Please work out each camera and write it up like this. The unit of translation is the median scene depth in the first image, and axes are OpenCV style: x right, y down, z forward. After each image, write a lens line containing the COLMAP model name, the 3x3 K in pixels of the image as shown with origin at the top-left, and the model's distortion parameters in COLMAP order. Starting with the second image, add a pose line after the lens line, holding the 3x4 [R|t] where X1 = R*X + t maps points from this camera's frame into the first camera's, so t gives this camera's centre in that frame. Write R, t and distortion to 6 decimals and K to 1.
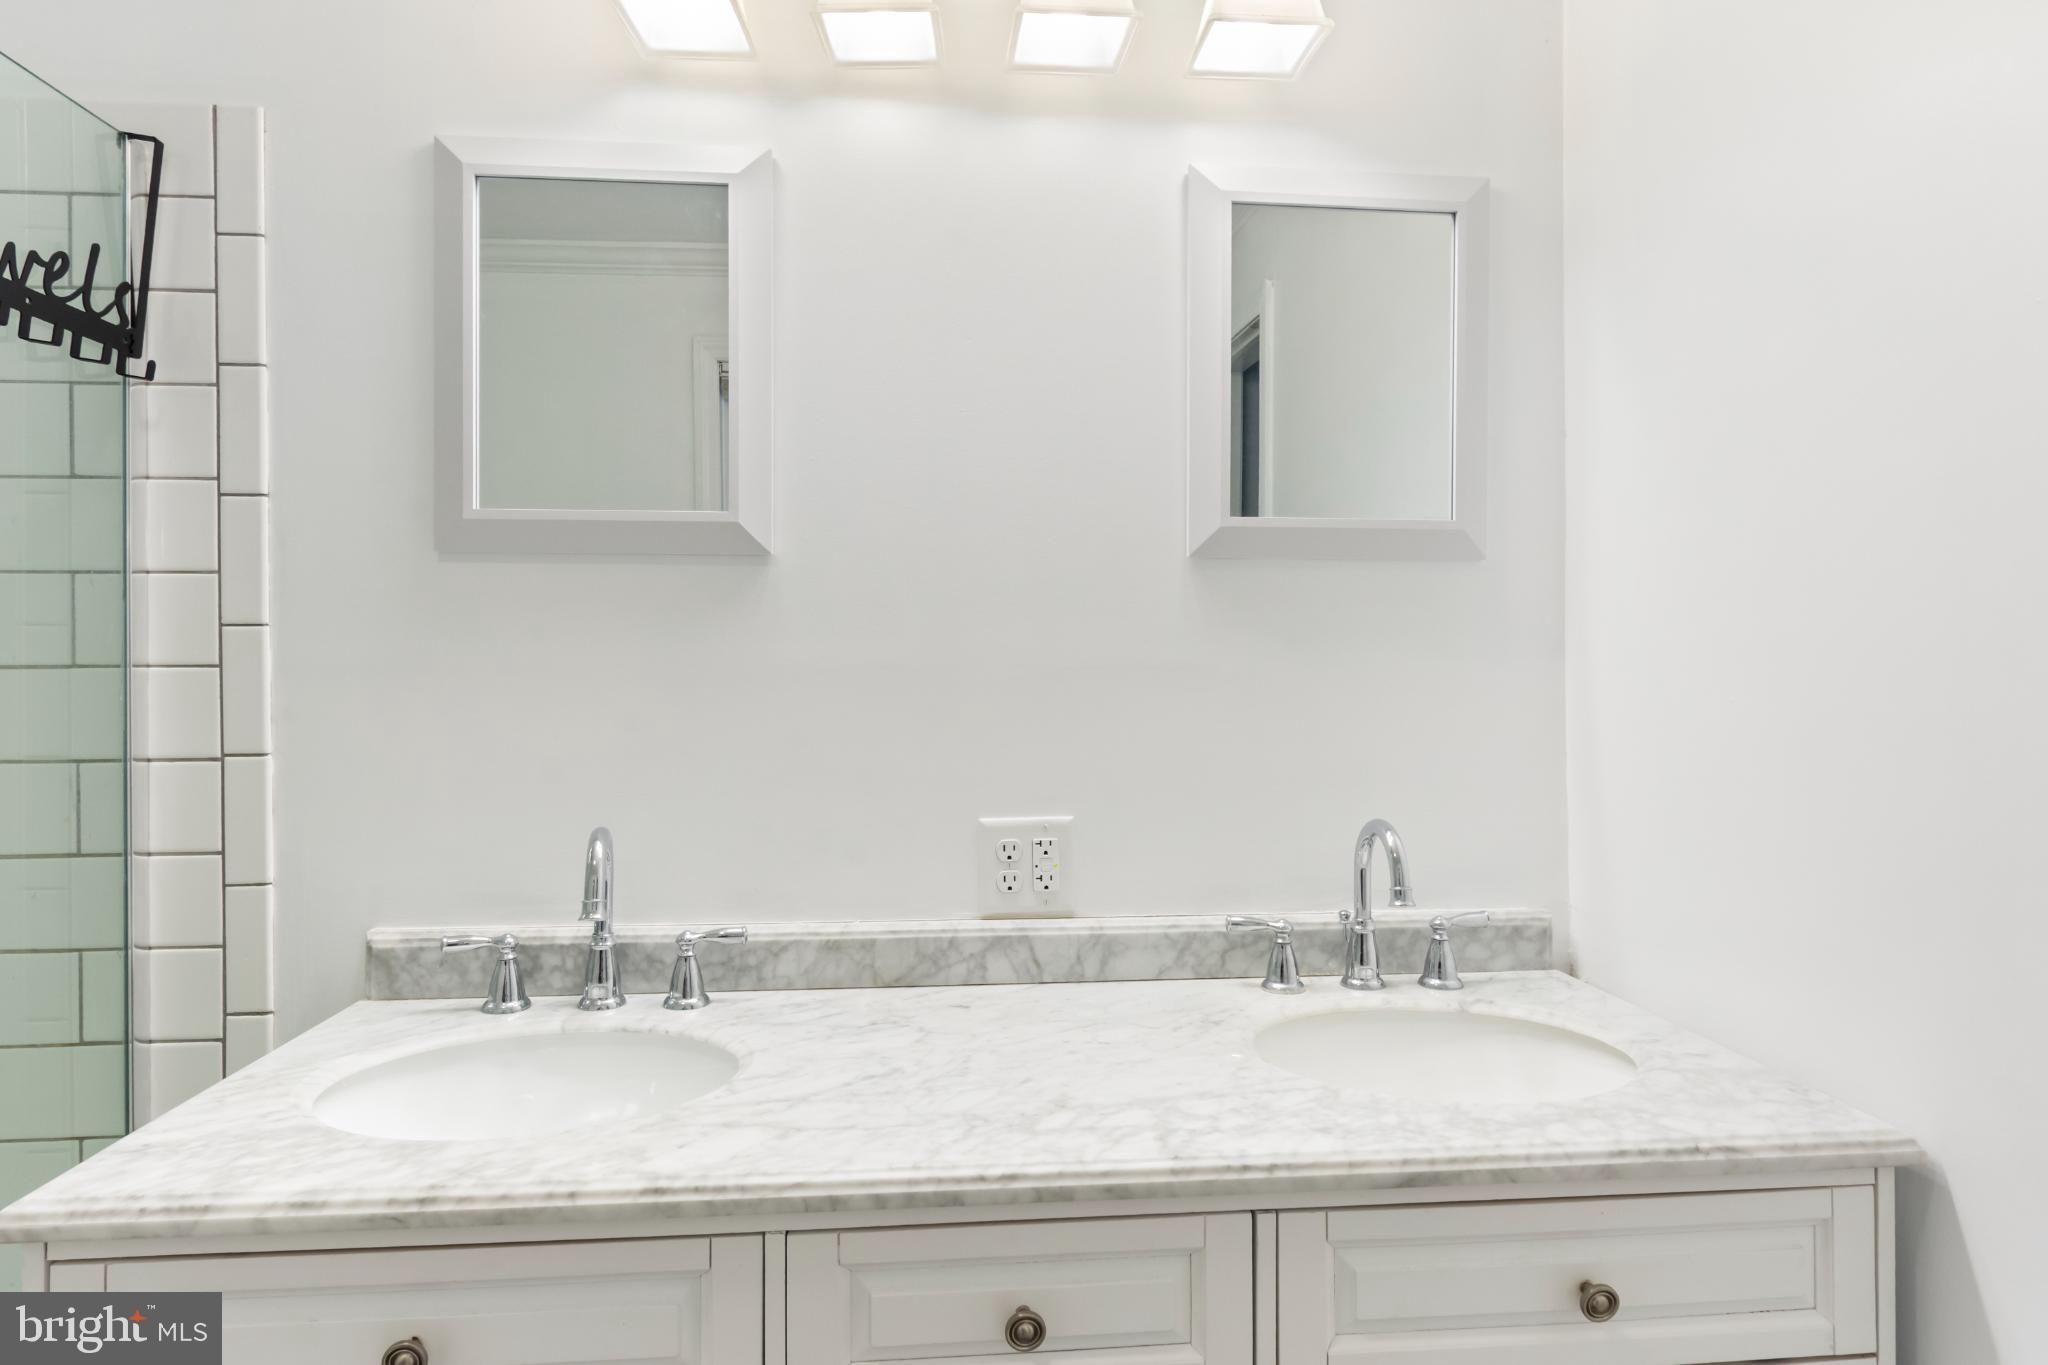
lens RADIAL K [[1153.6, 0, 1024.0], [0, 1153.6, 682.5], [0, 0, 1]] dist [0.011005, -0.018421]
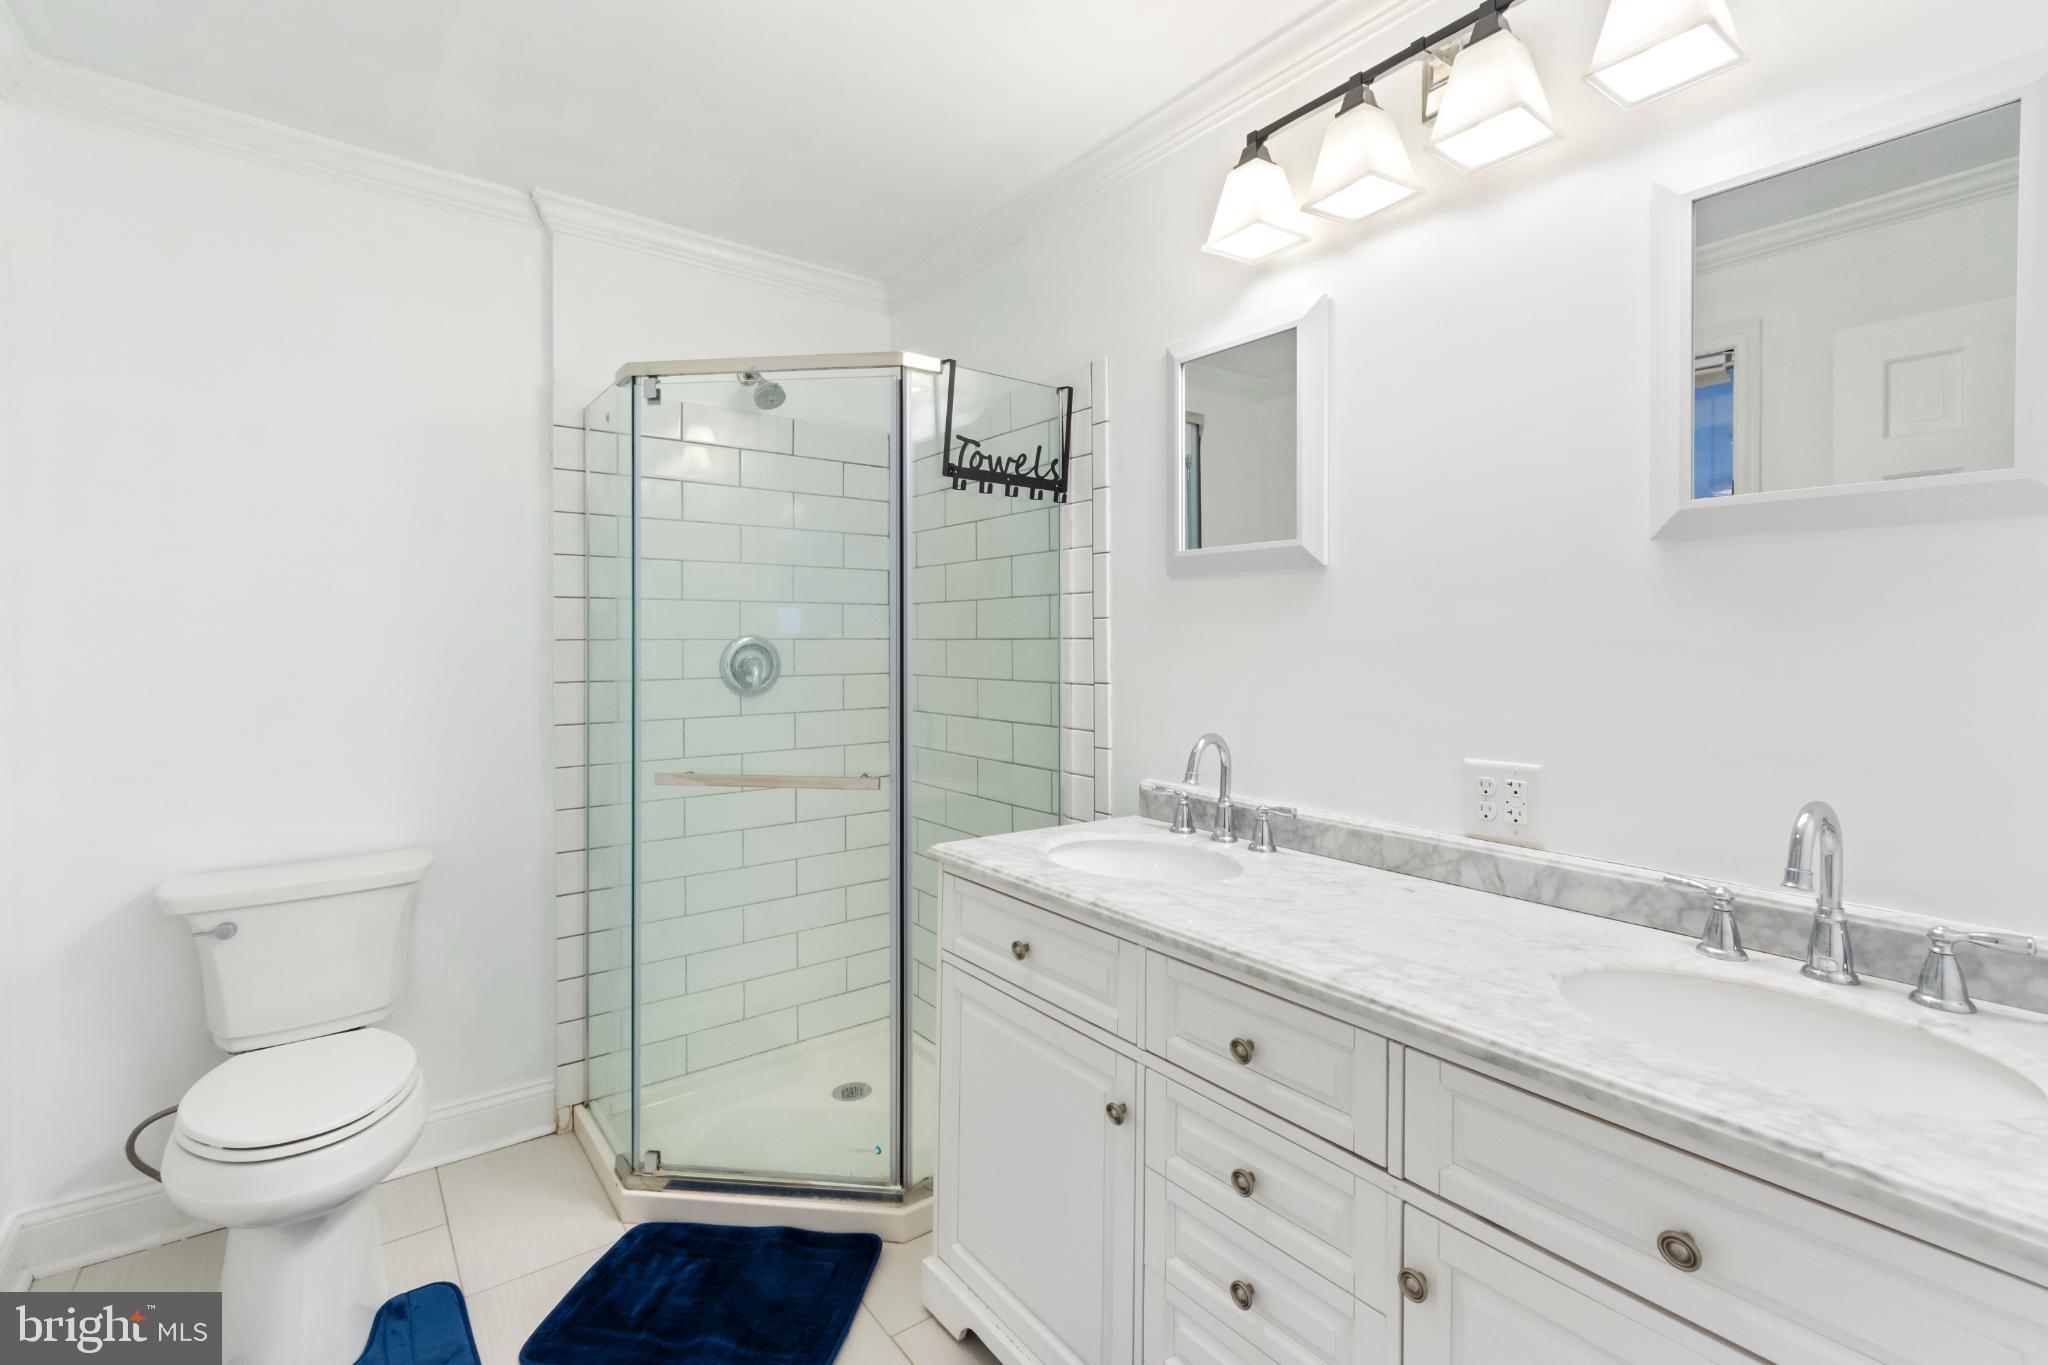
lens RADIAL K [[917.0, 0, 1027.2], [0, 917.0, 665.1], [0, 0, 1]] dist [0.000212, -0.000271]
pose [[0.537330, 0.026618, -0.842952, 0.602599], [-0.017102, 0.999640, 0.020664, 0.000943], [0.843199, 0.003313, 0.537592, 0.038675]]
